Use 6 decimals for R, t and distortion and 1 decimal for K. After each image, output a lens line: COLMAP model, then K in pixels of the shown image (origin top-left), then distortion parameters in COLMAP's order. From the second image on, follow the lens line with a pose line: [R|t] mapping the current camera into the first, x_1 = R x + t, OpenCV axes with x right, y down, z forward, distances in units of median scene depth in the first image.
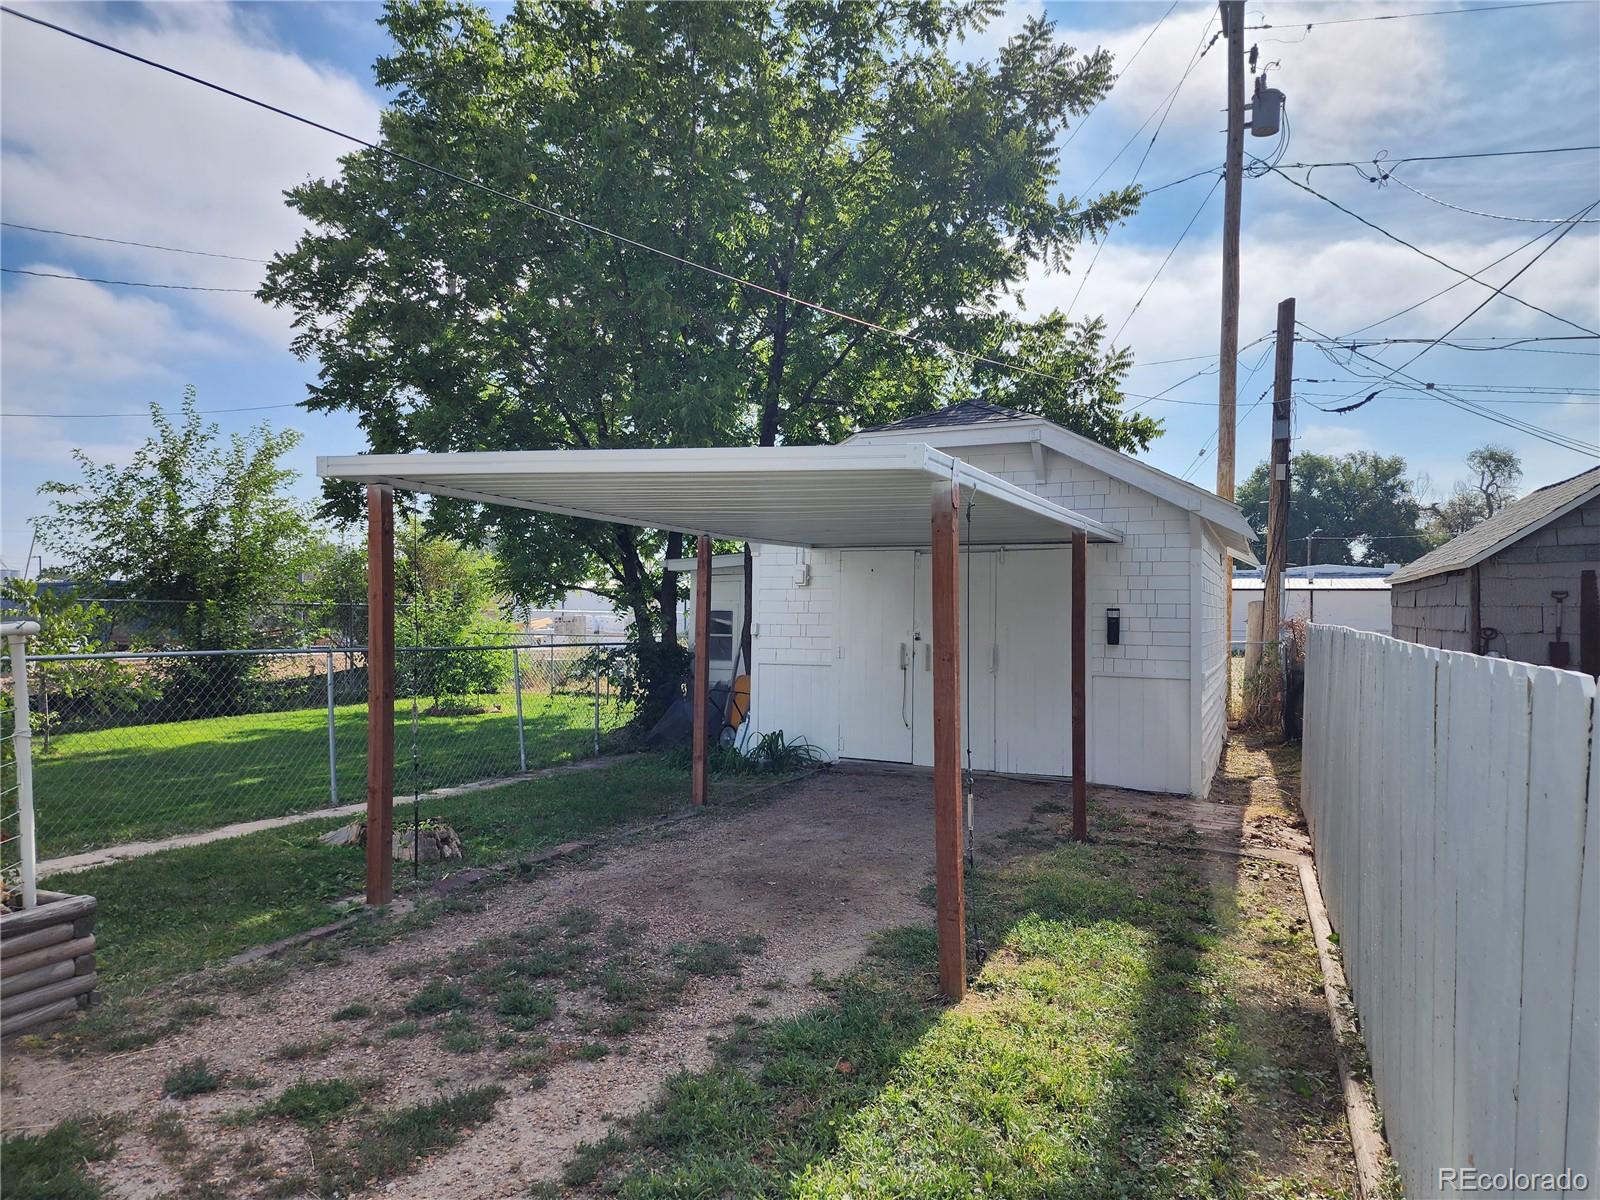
lens RADIAL K [[1088.8, 0, 800.0], [0, 1088.8, 600.0], [0, 0, 1]] dist [0.003012, 0.000511]
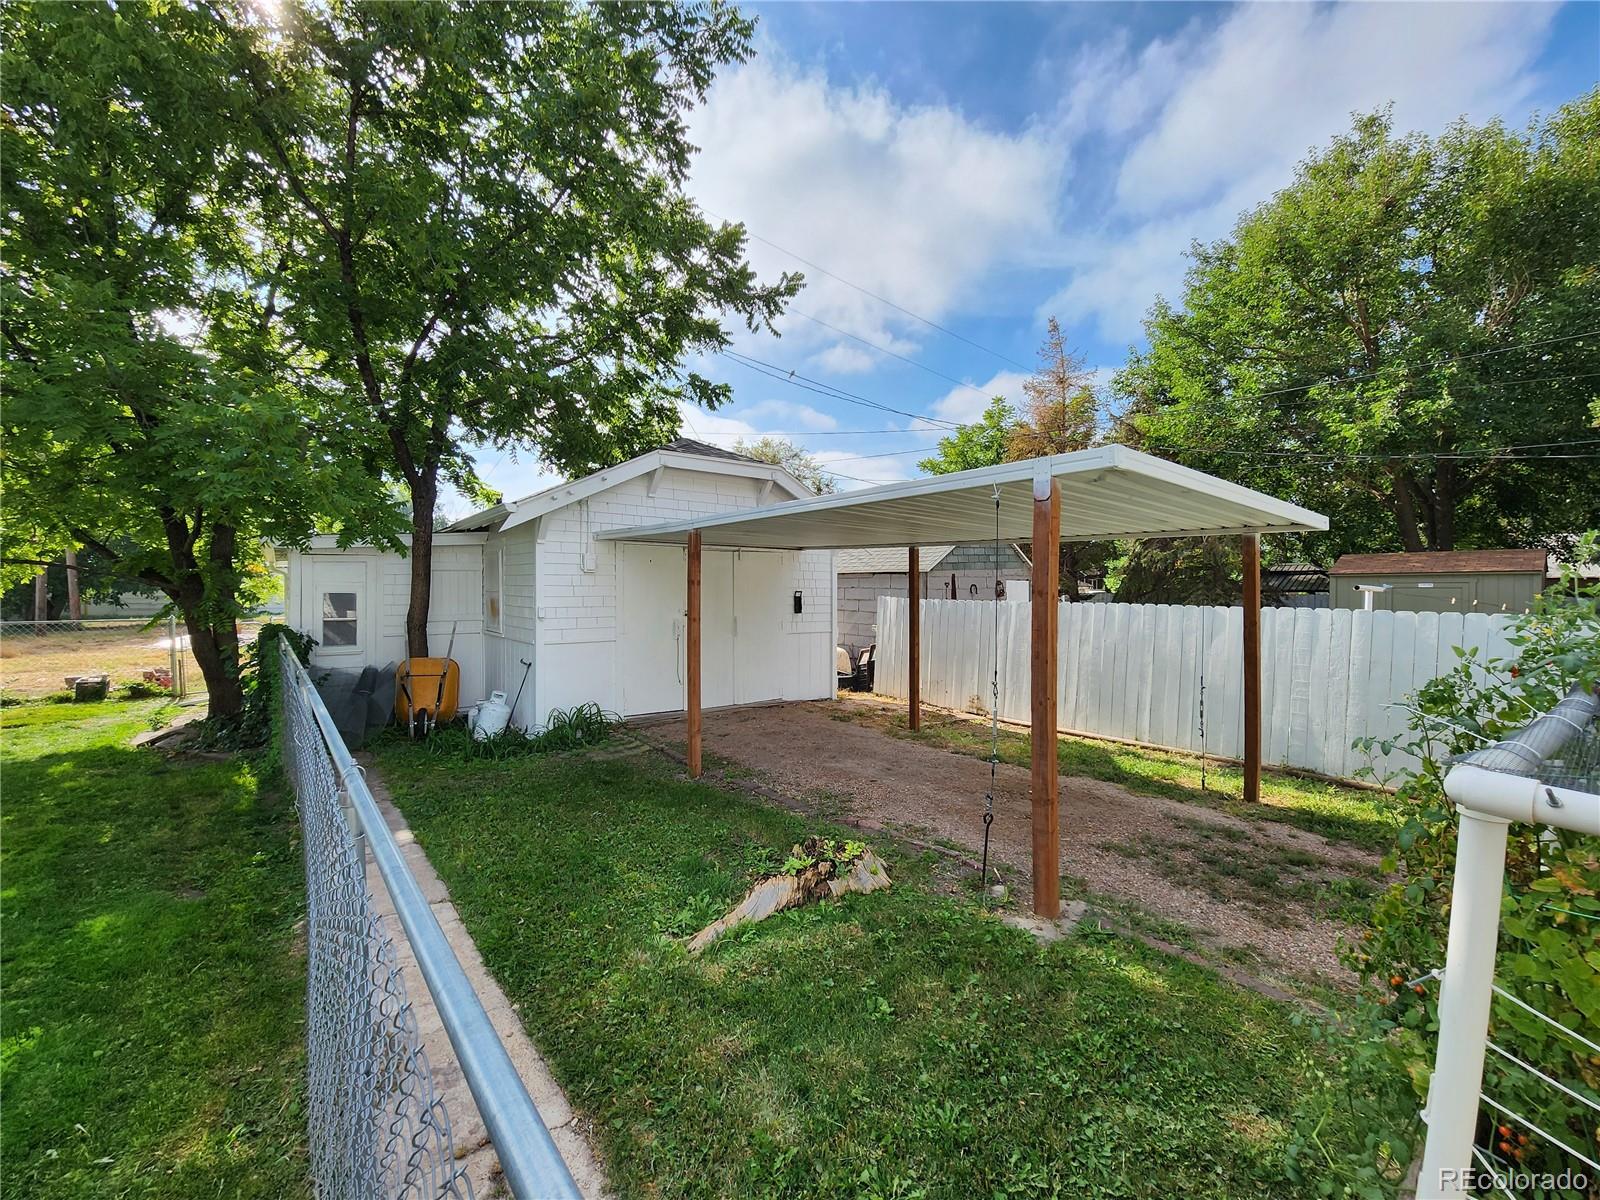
lens RADIAL K [[658.4, 0, 810.1], [0, 658.4, 599.7], [0, 0, 1]] dist [-0.003525, -0.001071]
pose [[0.459589, -0.025052, 0.887778, -1.131925], [-0.015168, 0.999235, 0.036049, -0.031803], [-0.888002, -0.030034, 0.458858, 1.039242]]
